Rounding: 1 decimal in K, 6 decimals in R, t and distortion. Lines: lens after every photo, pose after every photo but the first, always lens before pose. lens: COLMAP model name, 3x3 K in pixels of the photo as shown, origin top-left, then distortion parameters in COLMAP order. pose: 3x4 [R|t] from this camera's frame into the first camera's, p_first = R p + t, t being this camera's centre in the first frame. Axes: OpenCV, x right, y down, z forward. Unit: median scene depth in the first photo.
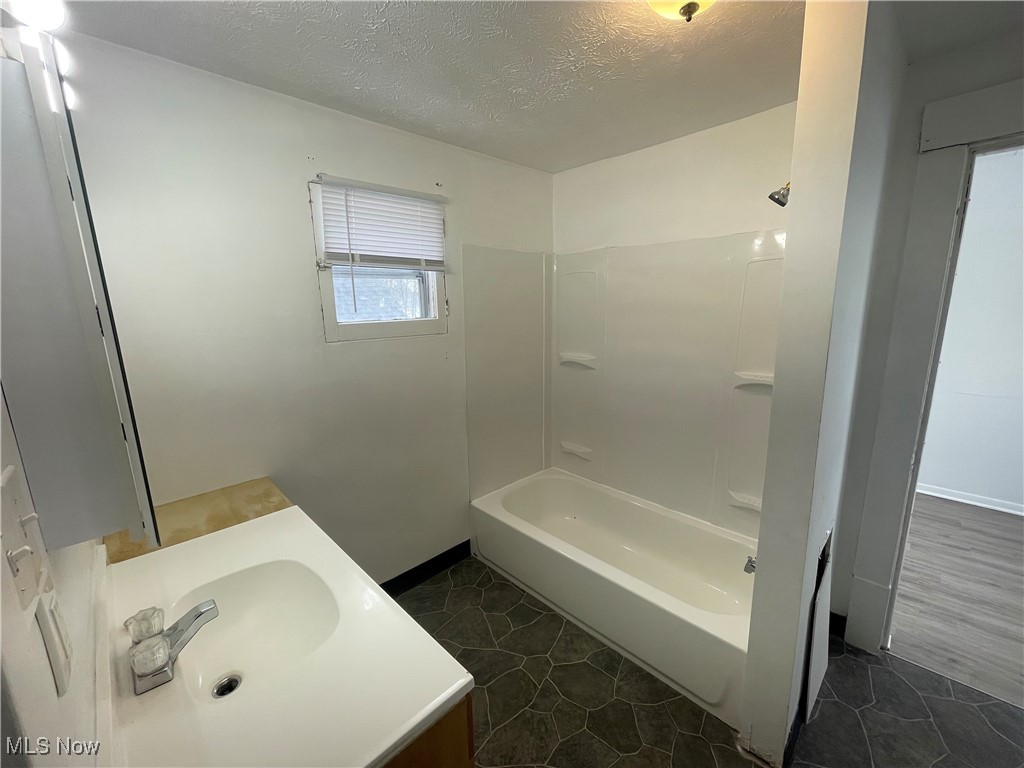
lens RADIAL K [[418.4, 0, 512.0], [0, 418.4, 384.0], [0, 0, 1]] dist [0.000824, -0.000065]
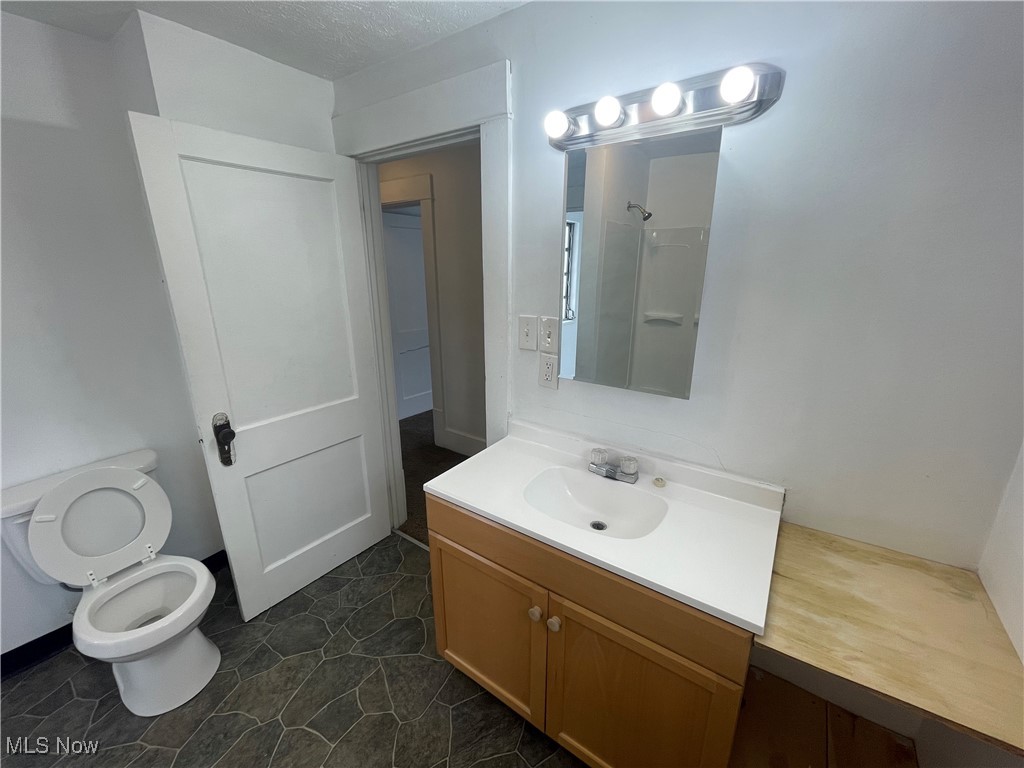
lens RADIAL K [[418.4, 0, 512.0], [0, 418.4, 384.0], [0, 0, 1]] dist [0.000824, -0.000065]
pose [[-0.980484, 0.113866, -0.160266, -0.232947], [0.034922, 0.903106, 0.427994, -0.265403], [0.193471, 0.414045, -0.889458, 1.592111]]
